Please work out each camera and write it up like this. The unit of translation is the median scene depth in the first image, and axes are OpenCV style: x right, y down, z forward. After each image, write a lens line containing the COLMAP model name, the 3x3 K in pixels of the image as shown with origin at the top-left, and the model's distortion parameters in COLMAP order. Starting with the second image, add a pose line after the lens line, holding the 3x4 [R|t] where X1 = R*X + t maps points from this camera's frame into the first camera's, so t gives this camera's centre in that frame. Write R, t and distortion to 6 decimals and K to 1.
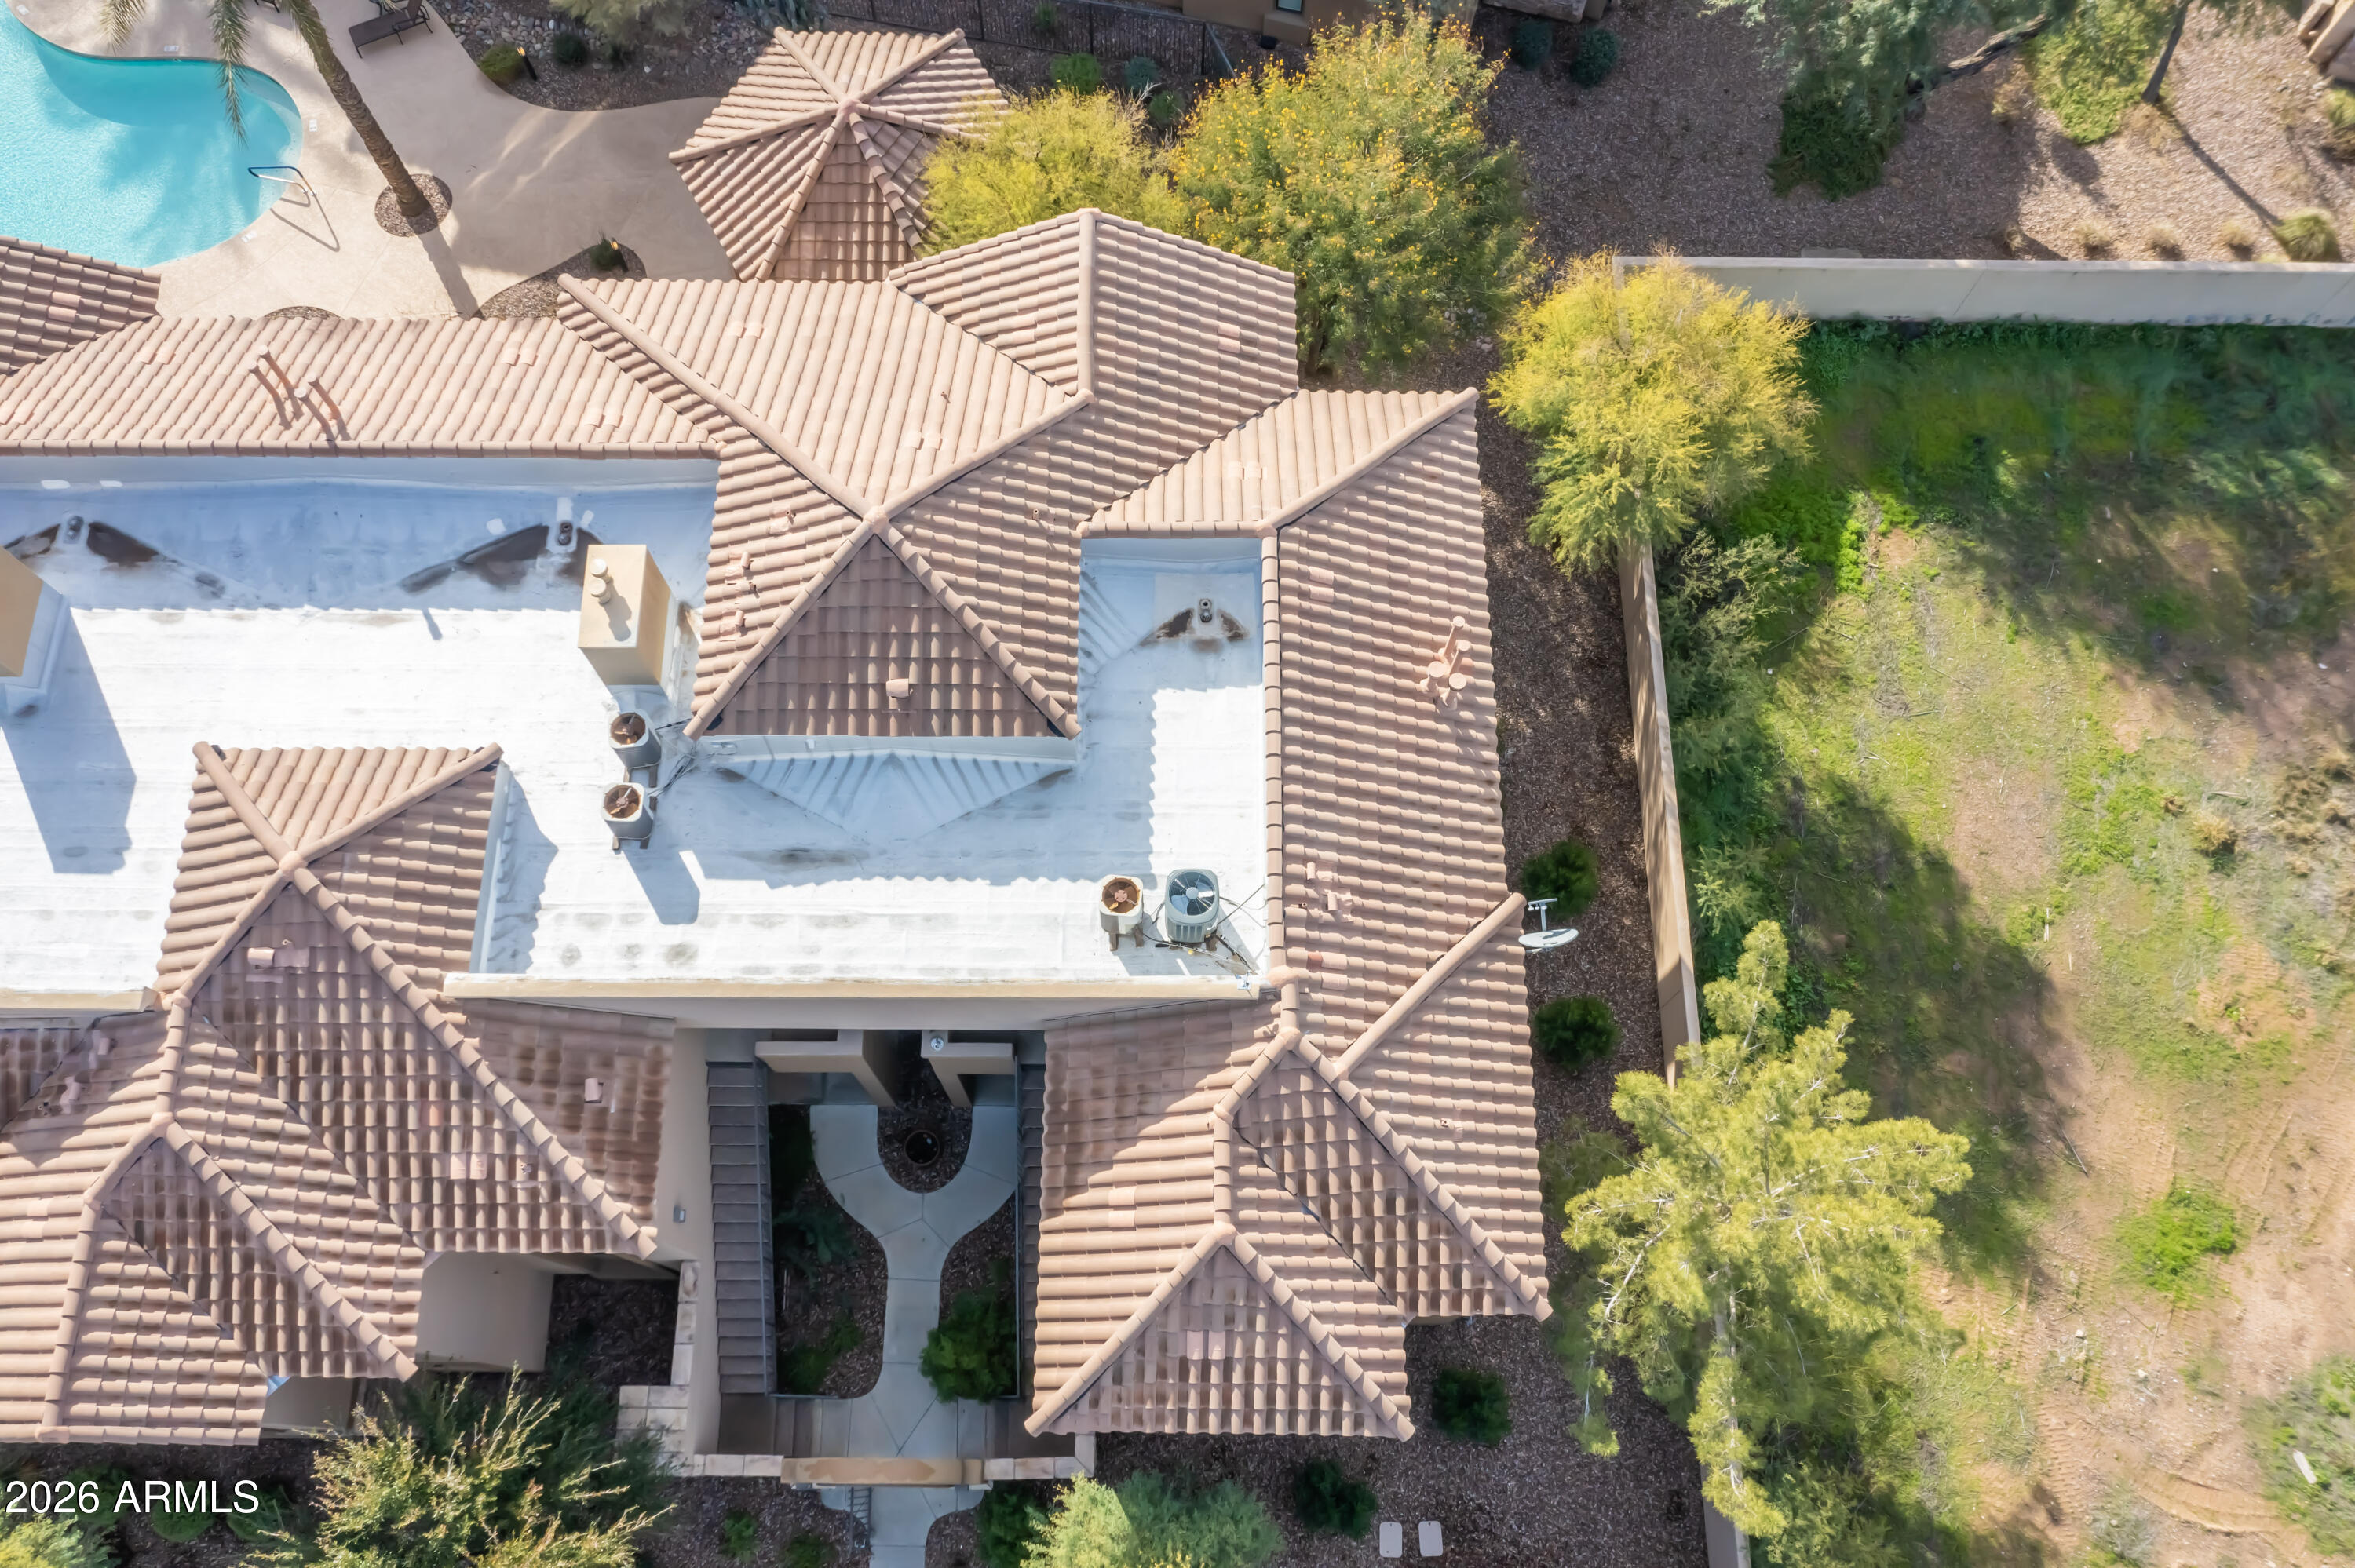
lens RADIAL K [[1888.3, 0, 1177.5], [0, 1888.3, 784.0], [0, 0, 1]] dist [-0.004769, -0.009253]
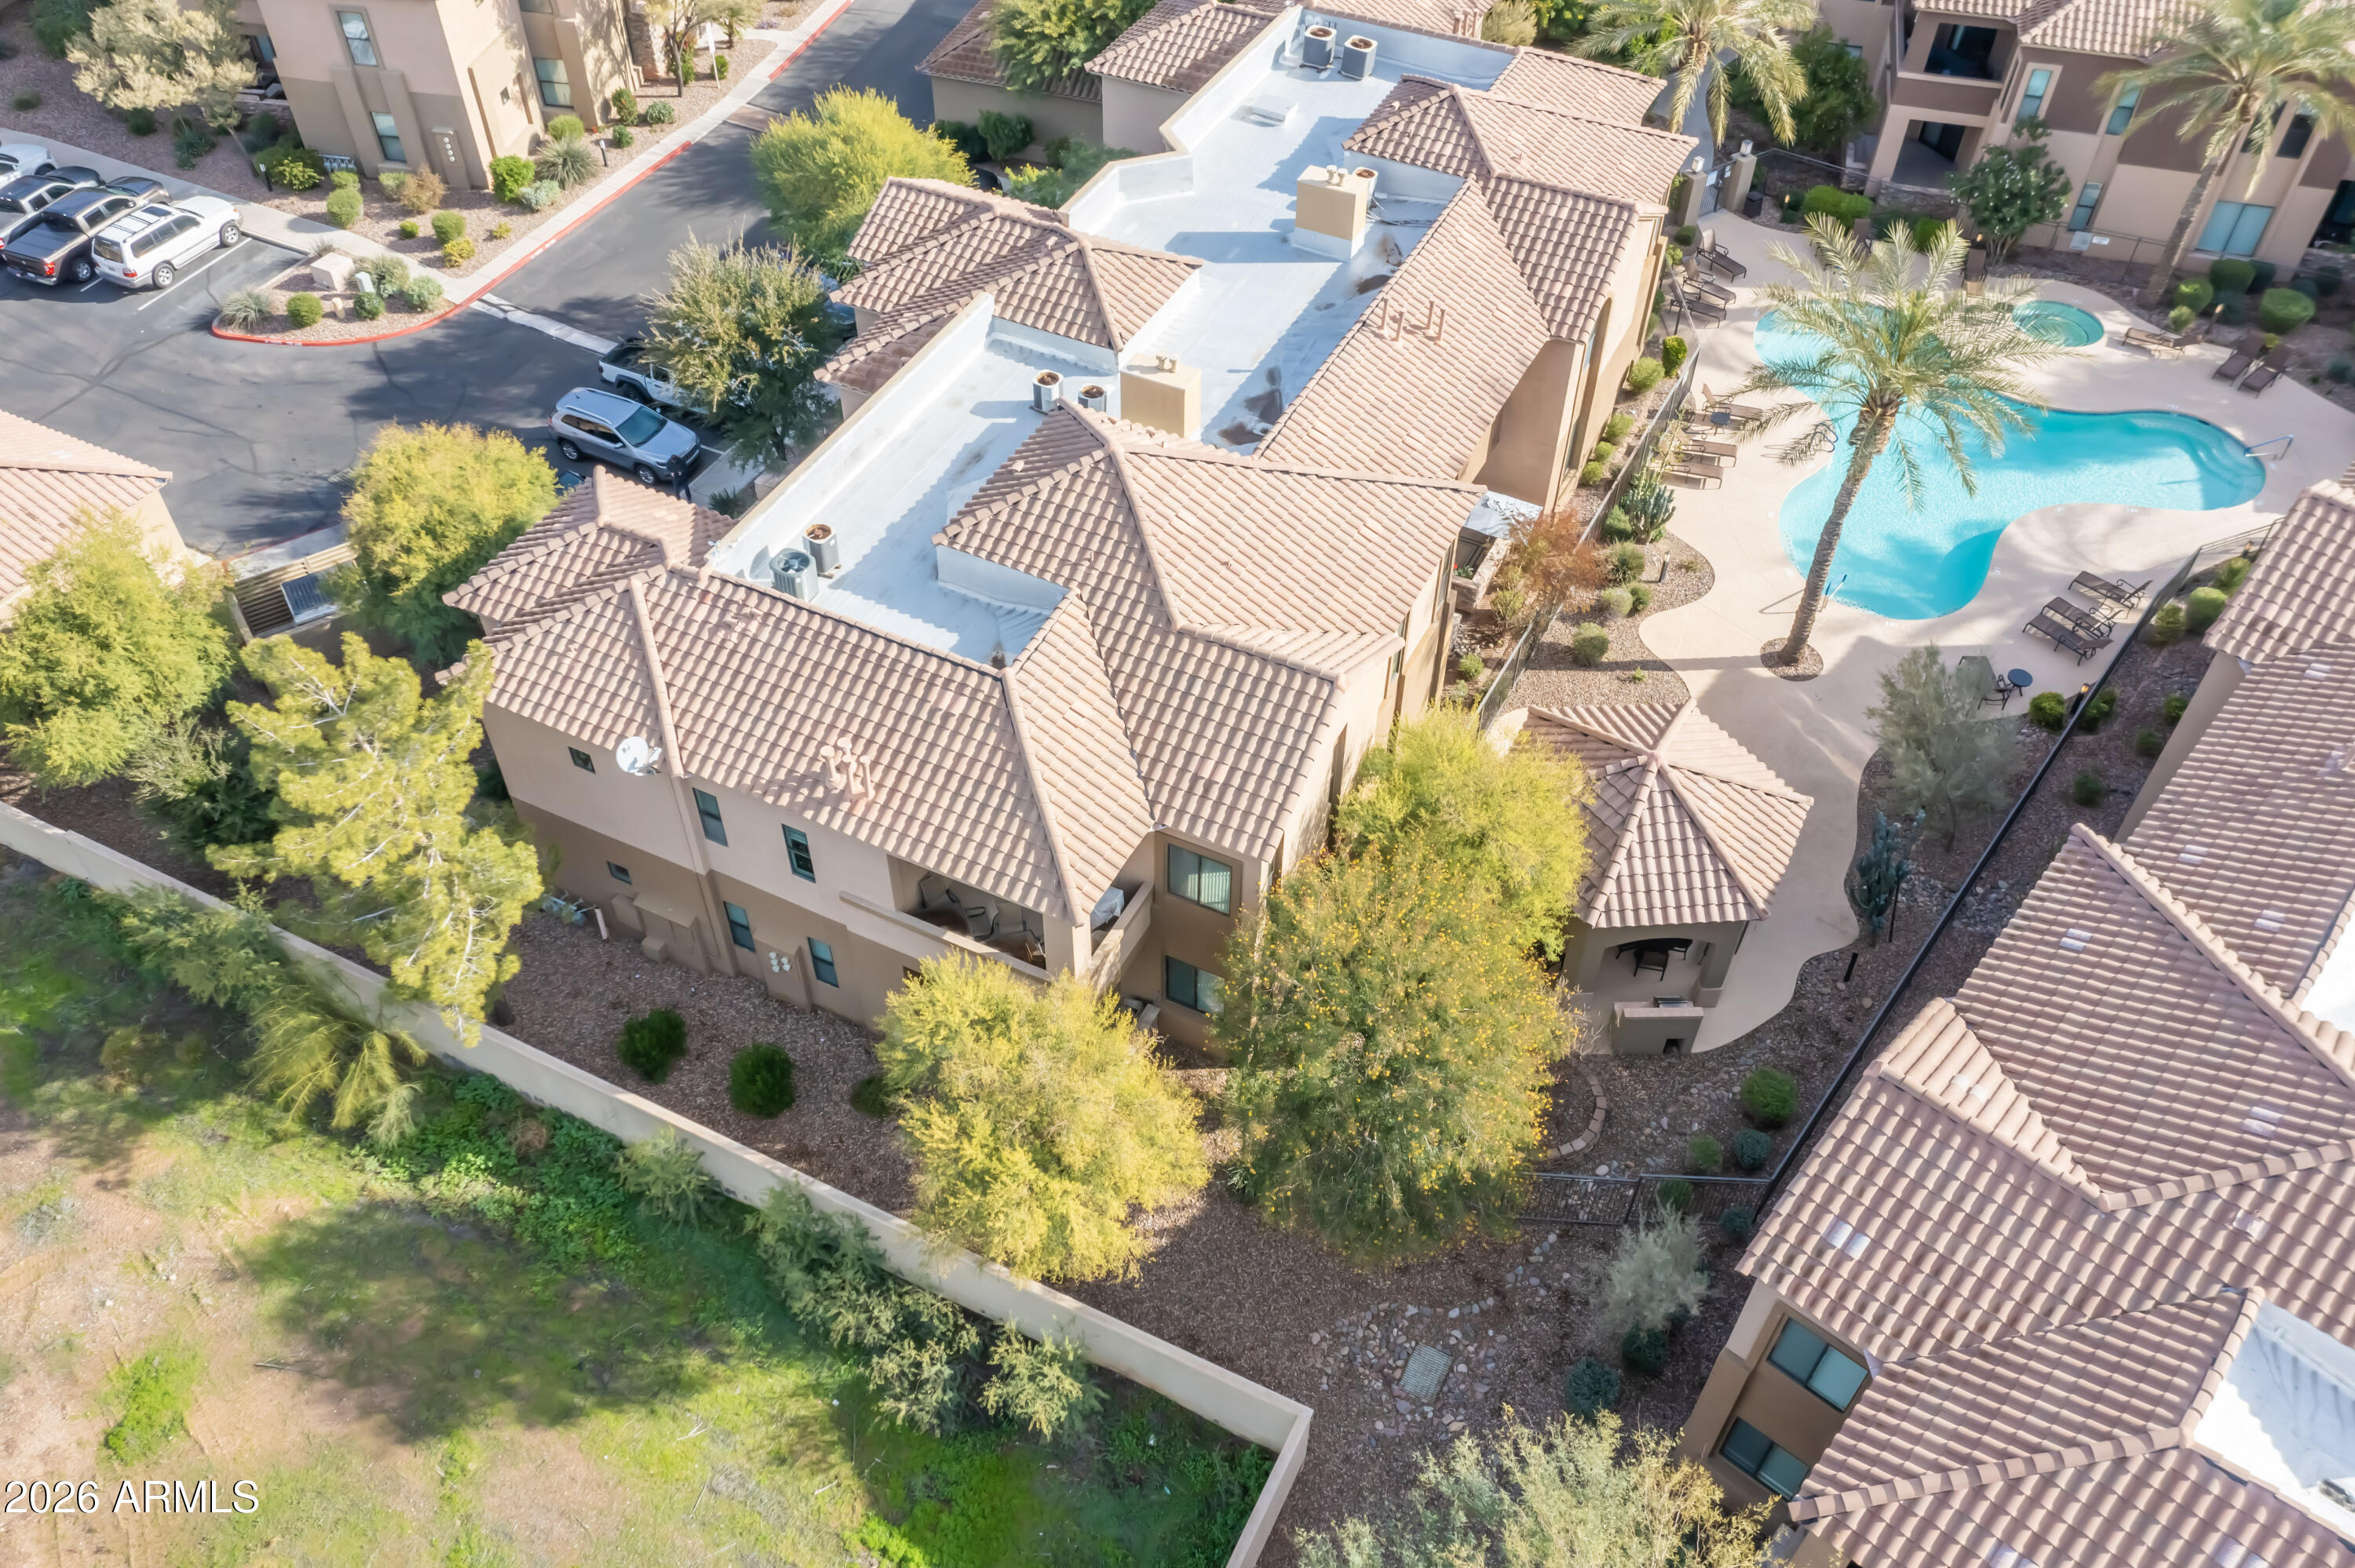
lens RADIAL K [[1881.0, 0, 1177.5], [0, 1881.0, 784.0], [0, 0, 1]] dist [-0.003738, 0.000459]
pose [[-0.448734, 0.640029, -0.623699, 0.701467], [-0.837841, -0.058501, 0.542770, -0.778845], [0.310902, 0.766120, 0.562495, 0.322095]]
